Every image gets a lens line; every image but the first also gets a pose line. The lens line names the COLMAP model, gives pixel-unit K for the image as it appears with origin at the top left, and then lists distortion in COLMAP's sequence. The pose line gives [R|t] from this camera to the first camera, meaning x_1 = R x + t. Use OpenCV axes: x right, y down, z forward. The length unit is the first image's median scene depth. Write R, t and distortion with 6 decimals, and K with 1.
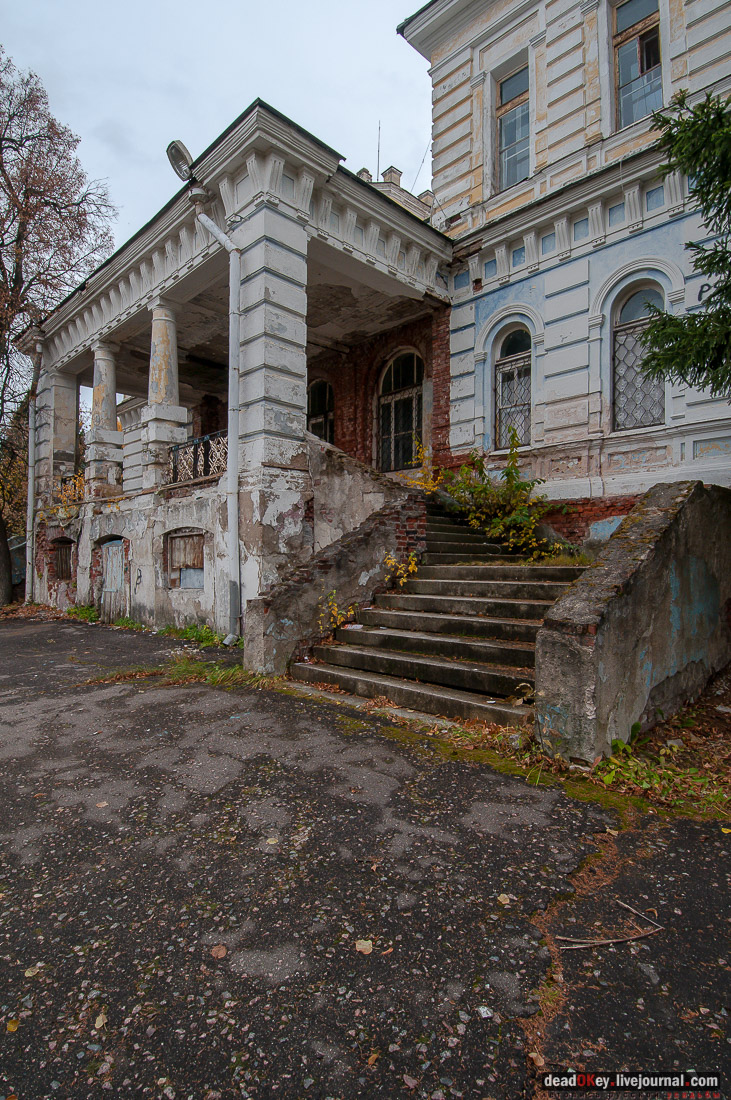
lens RADIAL K [[567.2, 0, 346.9], [0, 567.2, 546.0], [0, 0, 1]] dist [0.045565, -0.052466]
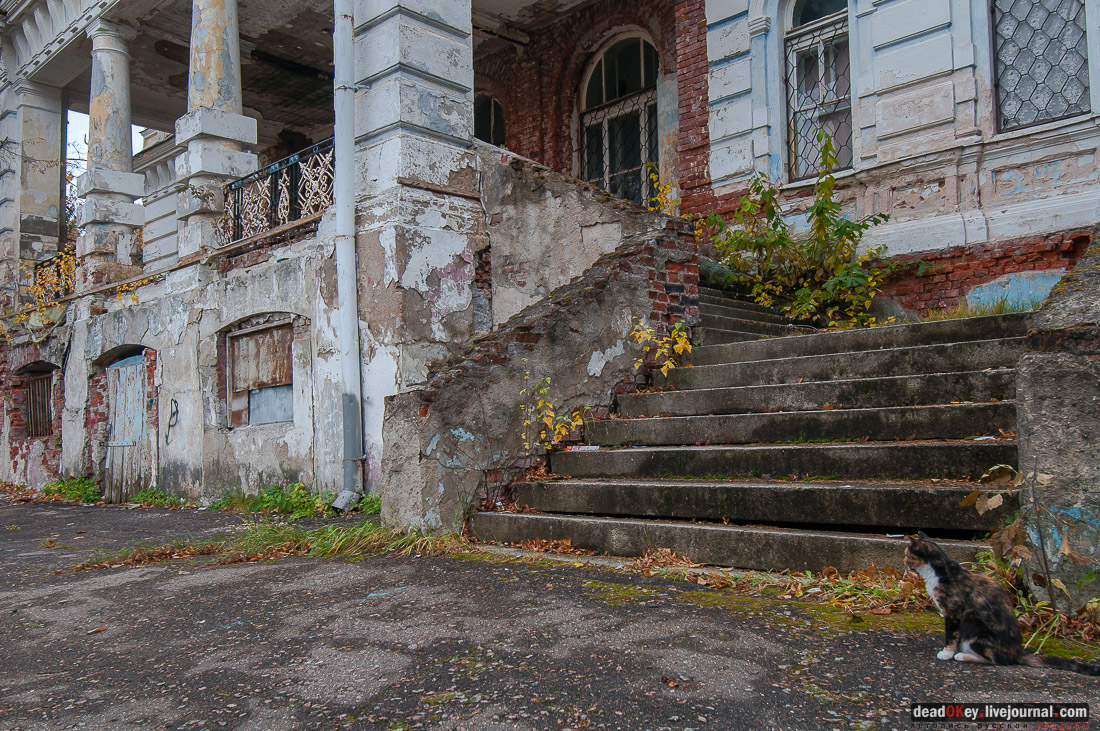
lens RADIAL K [[914.6, 0, 550.0], [0, 914.6, 365.5], [0, 0, 1]] dist [0.063043, -0.077648]
pose [[0.998869, -0.022853, 0.041690, -0.035588], [0.024704, 0.998707, -0.044428, 0.066862], [-0.040621, 0.045407, 0.998142, 0.085822]]
